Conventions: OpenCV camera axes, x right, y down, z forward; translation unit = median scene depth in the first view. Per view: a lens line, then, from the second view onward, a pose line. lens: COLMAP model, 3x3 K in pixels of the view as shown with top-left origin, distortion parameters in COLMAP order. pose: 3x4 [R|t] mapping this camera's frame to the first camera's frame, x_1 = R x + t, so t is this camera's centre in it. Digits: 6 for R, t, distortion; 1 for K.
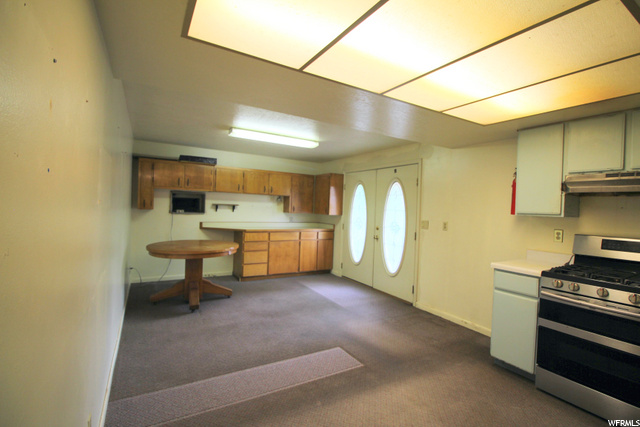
lens RADIAL K [[295.8, 0, 320.0], [0, 295.8, 213.5], [0, 0, 1]] dist [-0.002079, -0.000444]
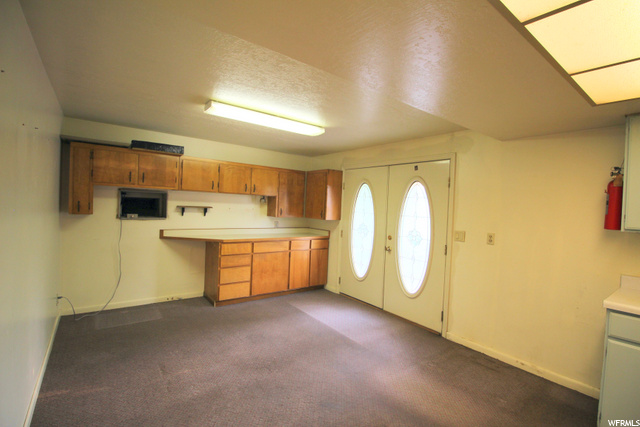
lens RADIAL K [[295.8, 0, 320.0], [0, 295.8, 213.5], [0, 0, 1]] dist [-0.002079, -0.000444]
pose [[0.992991, 0.002655, 0.118160, -0.090452], [-0.003807, 0.999947, 0.009520, -0.023033], [-0.118129, -0.009903, 0.992949, 0.202918]]
